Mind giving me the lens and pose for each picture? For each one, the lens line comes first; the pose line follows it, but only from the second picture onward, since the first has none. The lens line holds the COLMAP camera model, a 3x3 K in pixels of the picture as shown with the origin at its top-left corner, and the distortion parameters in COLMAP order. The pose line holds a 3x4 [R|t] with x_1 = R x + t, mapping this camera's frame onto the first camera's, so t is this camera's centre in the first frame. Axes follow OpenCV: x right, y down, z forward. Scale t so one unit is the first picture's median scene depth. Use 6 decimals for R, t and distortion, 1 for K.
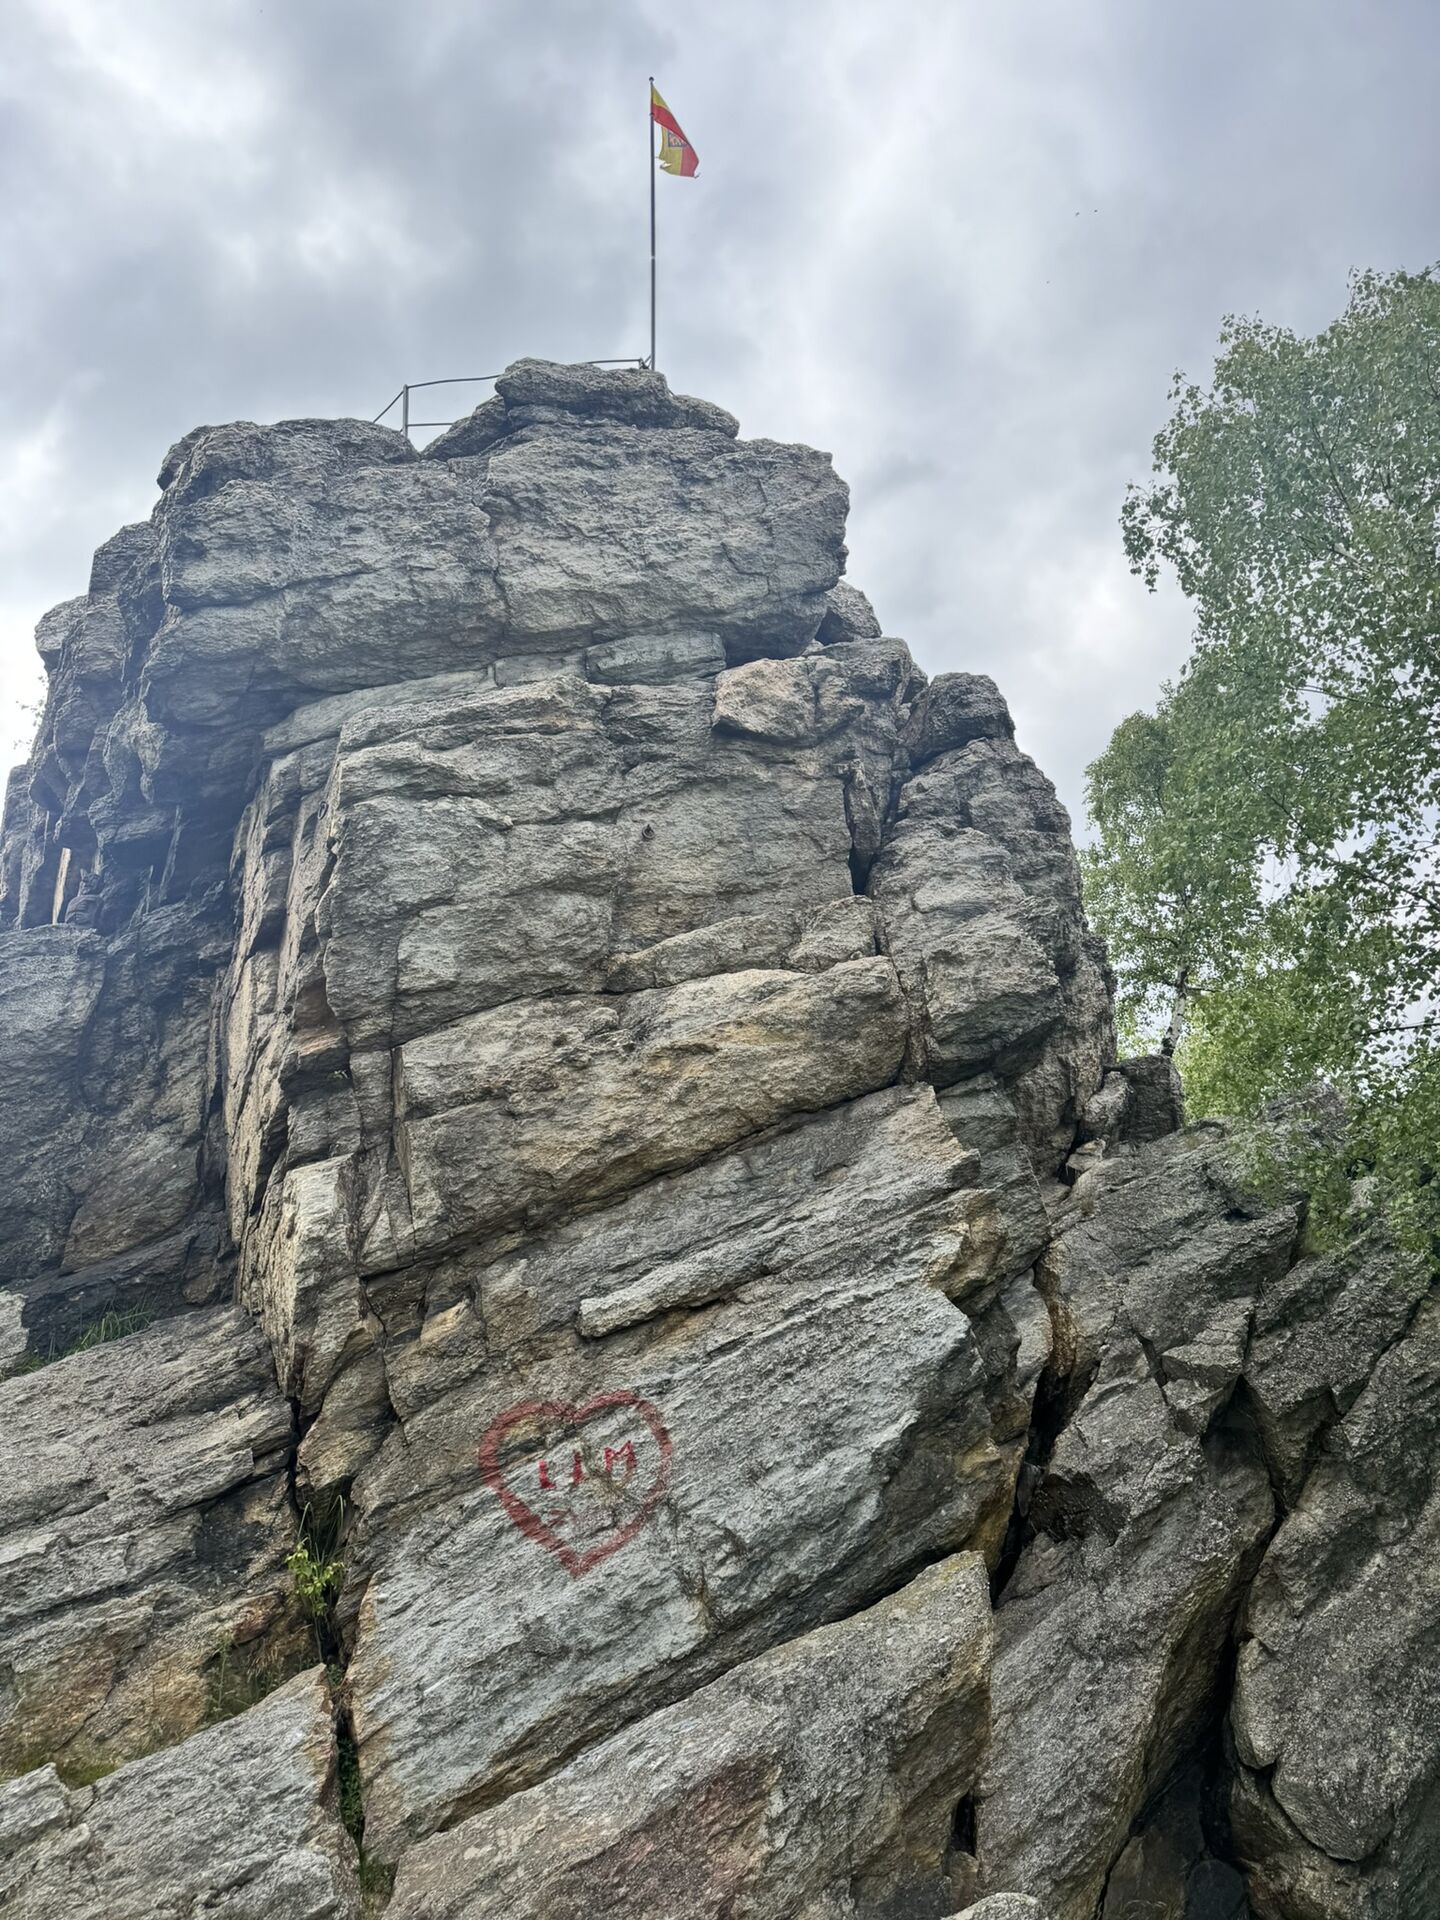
lens RADIAL K [[1351.2, 0, 720.0], [0, 1351.2, 960.0], [0, 0, 1]] dist [0.182196, -0.371428]
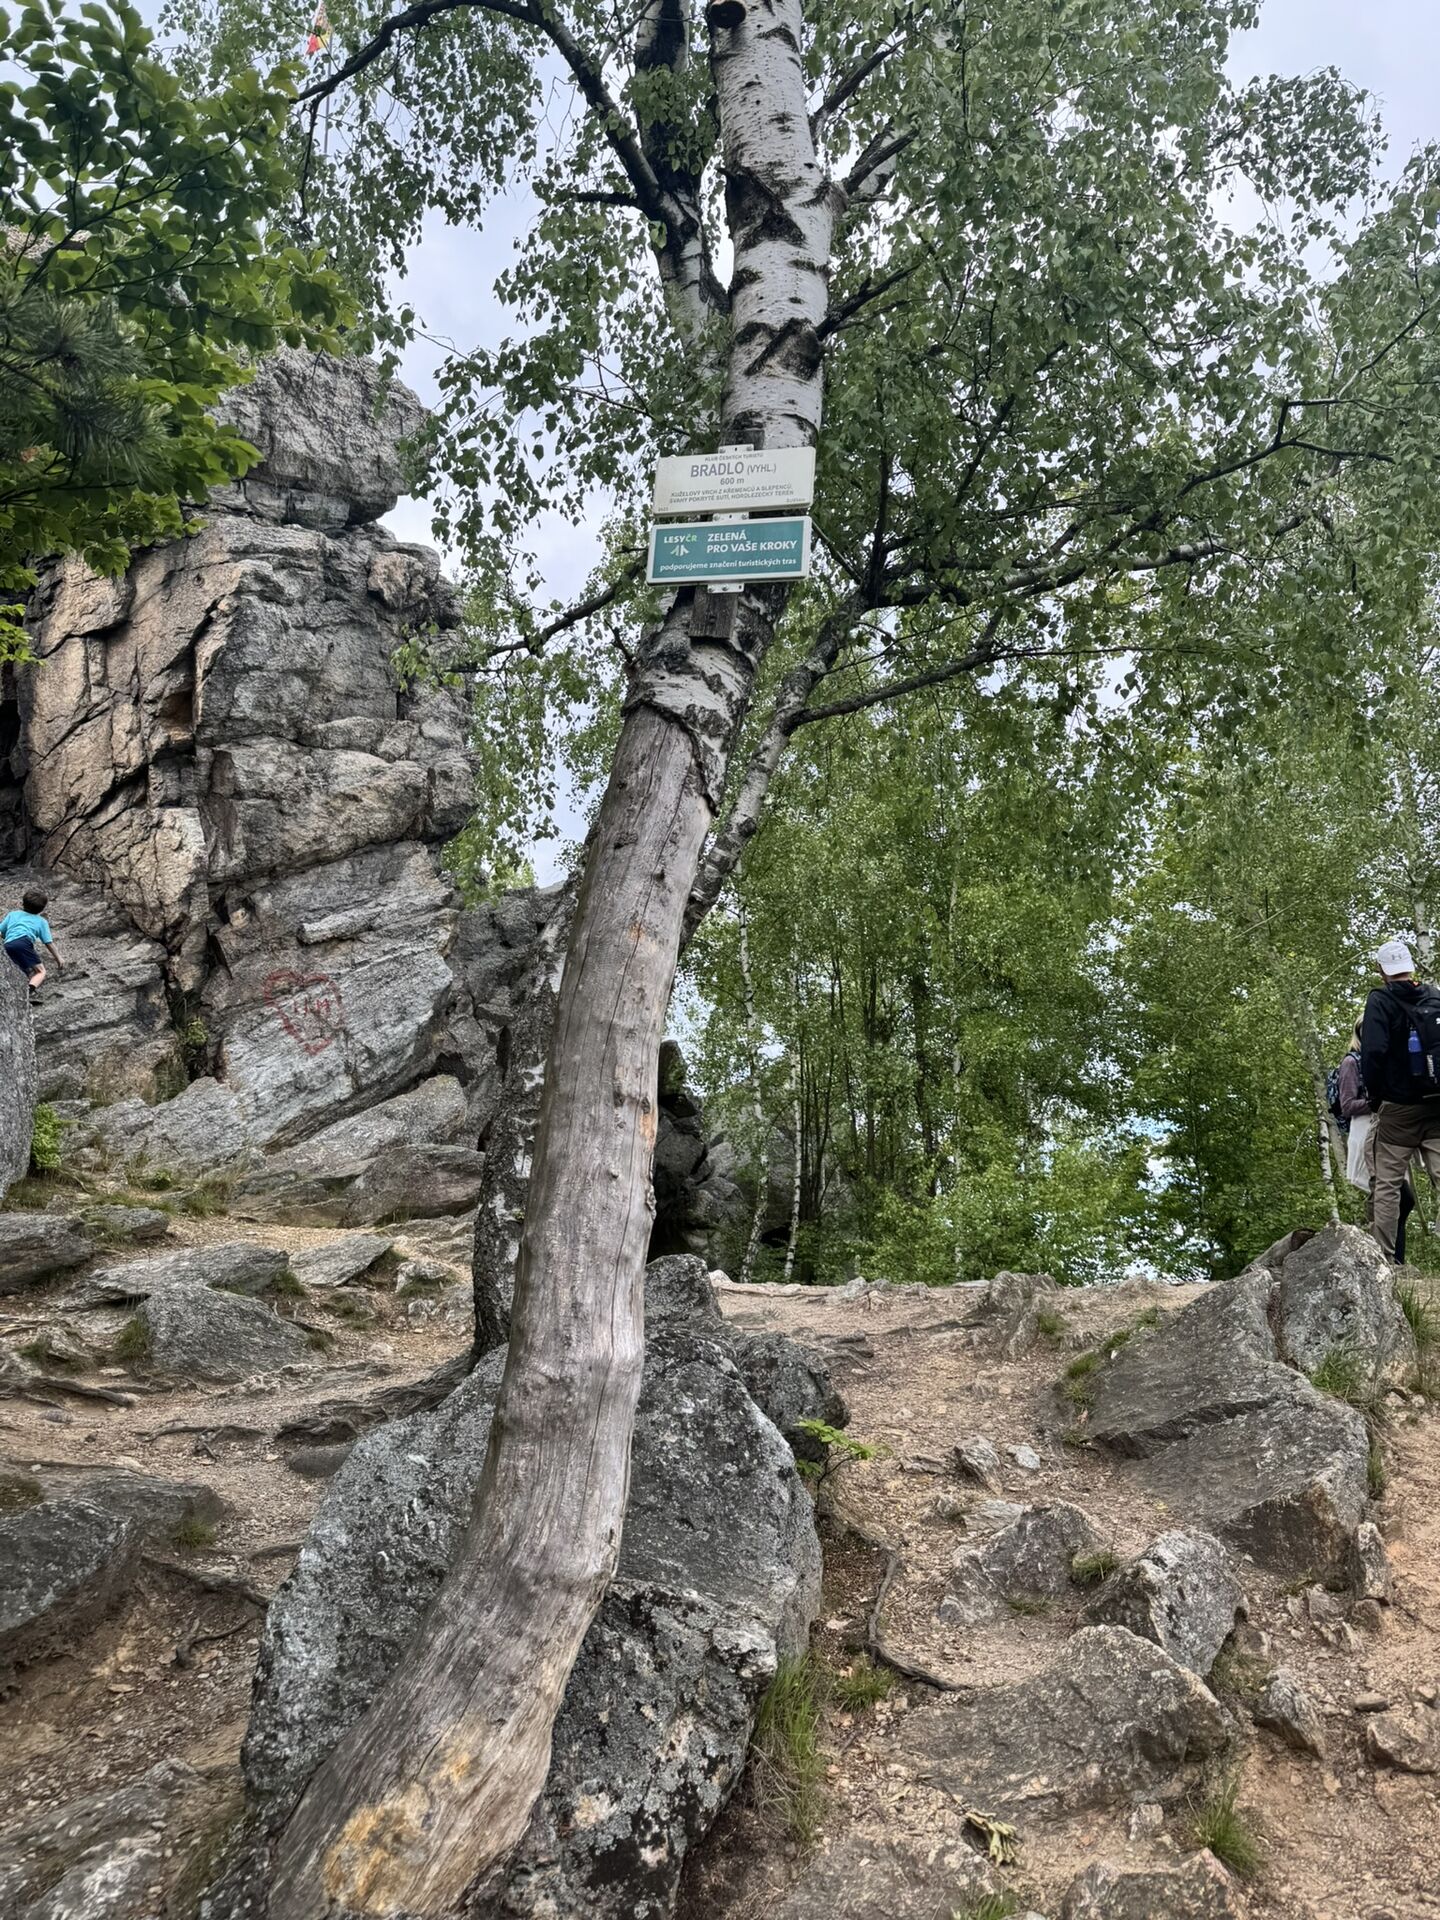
lens RADIAL K [[1351.2, 0, 720.0], [0, 1351.2, 960.0], [0, 0, 1]] dist [0.182196, -0.371428]
pose [[0.656060, 0.198957, 0.728012, -1.051833], [-0.346767, 0.936240, 0.056632, -0.001322], [-0.670327, -0.289605, 0.683221, -0.630912]]
